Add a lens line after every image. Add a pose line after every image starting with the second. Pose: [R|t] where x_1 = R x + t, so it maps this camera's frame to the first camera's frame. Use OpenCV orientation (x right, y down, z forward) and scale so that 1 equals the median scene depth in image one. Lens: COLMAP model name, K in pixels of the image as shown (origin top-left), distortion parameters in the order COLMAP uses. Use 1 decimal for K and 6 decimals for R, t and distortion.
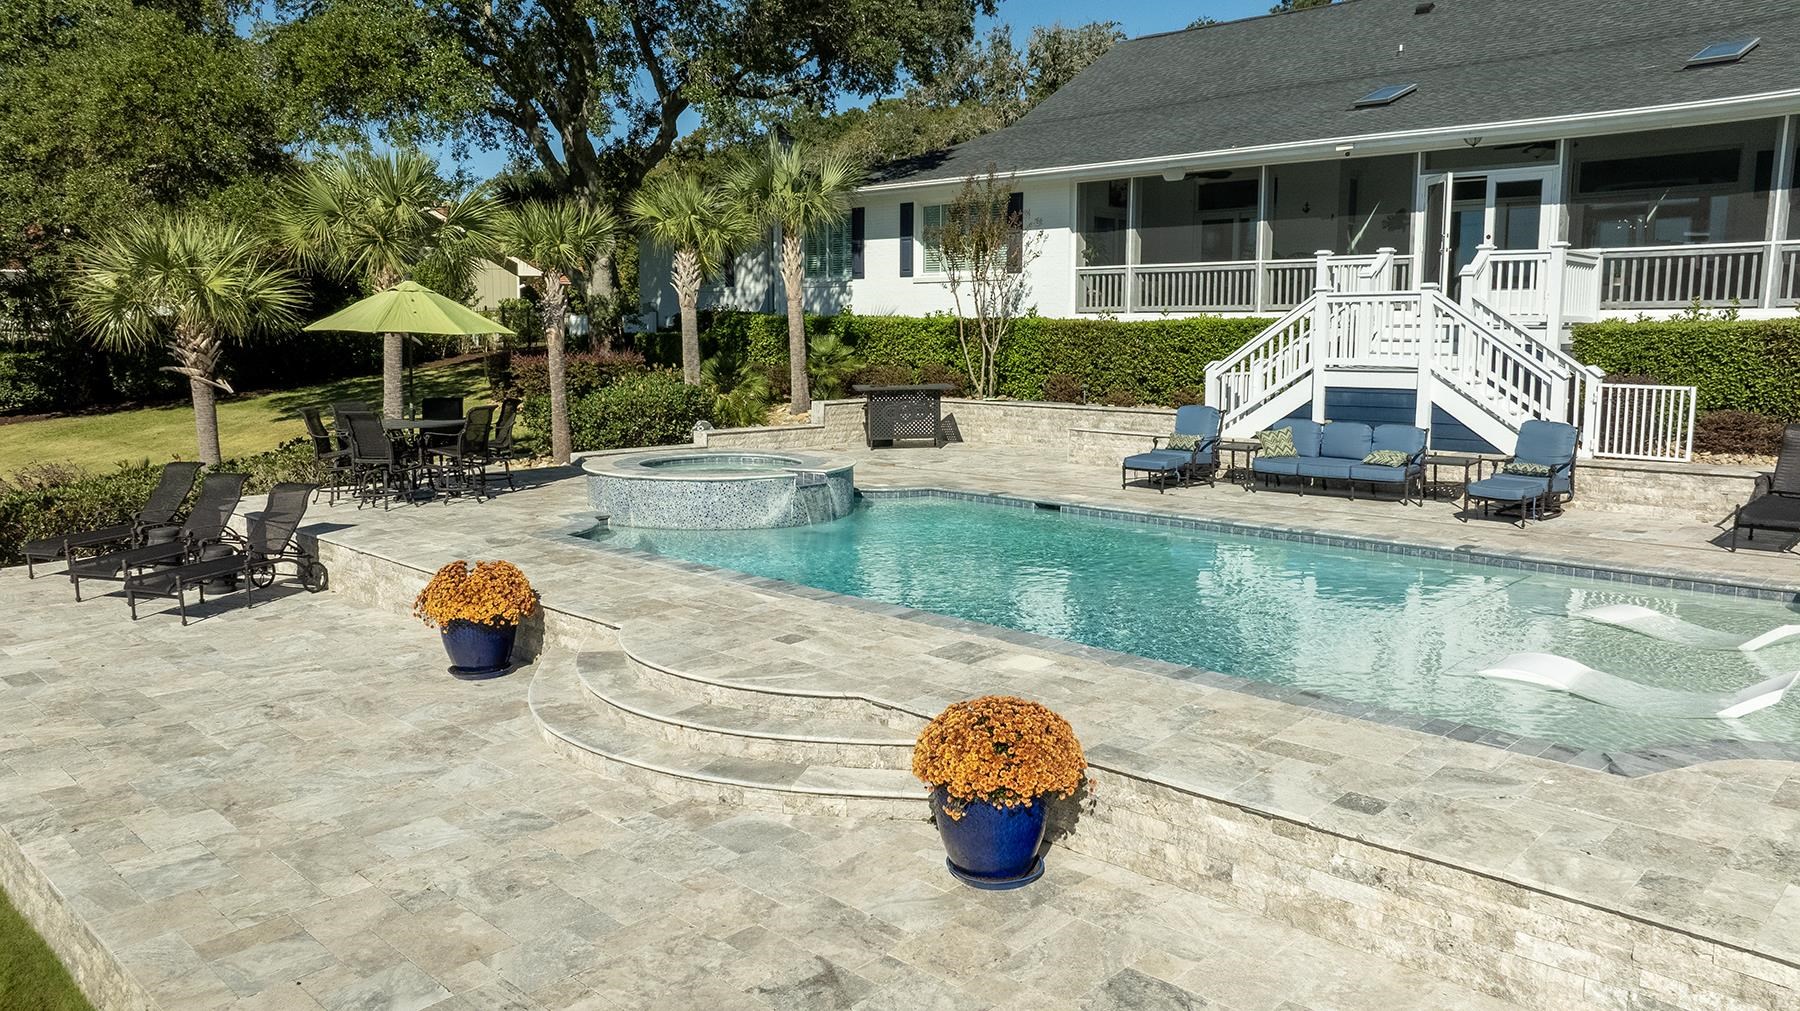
lens RADIAL K [[1268.5, 0, 900.0], [0, 1268.5, 505.5], [0, 0, 1]] dist [-0.011712, -0.002314]
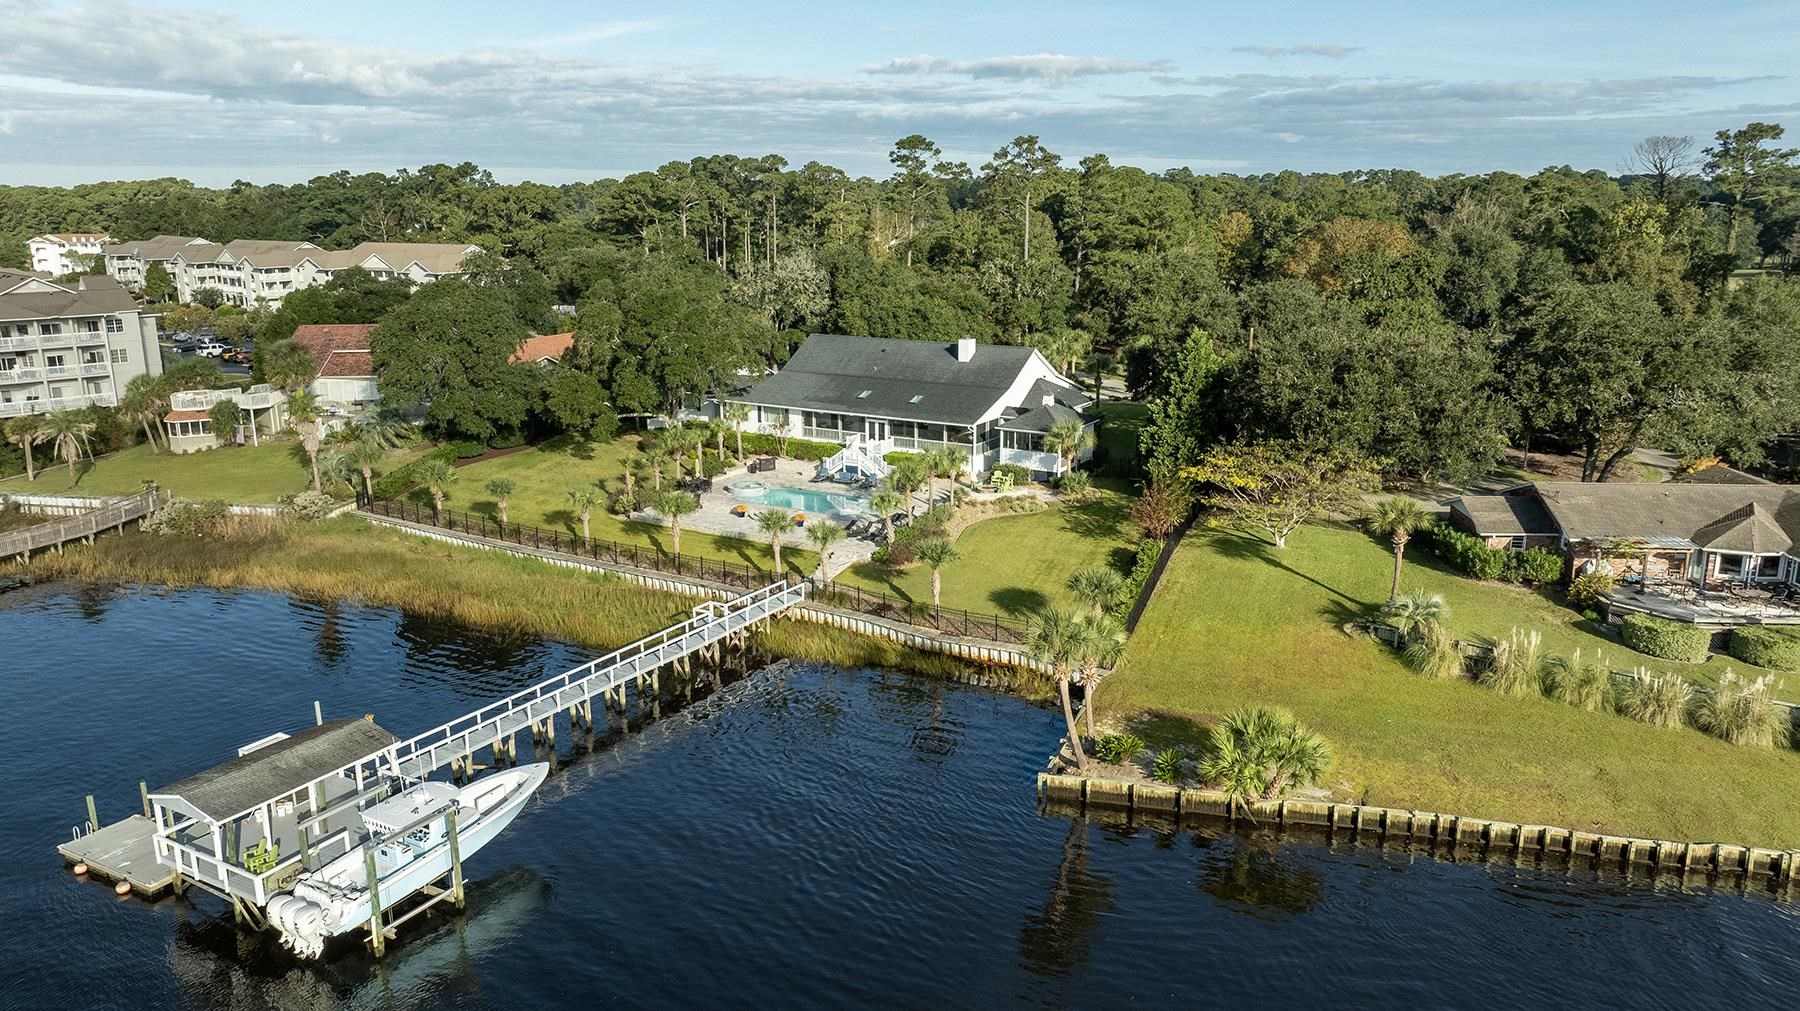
lens RADIAL K [[1281.7, 0, 900.0], [0, 1281.7, 505.5], [0, 0, 1]] dist [-0.005075, 0.004329]
pose [[0.976533, -0.053712, 0.208563, -0.551160], [0.032251, 0.993952, 0.104972, -0.427687], [-0.212940, -0.095782, 0.972359, -3.999453]]
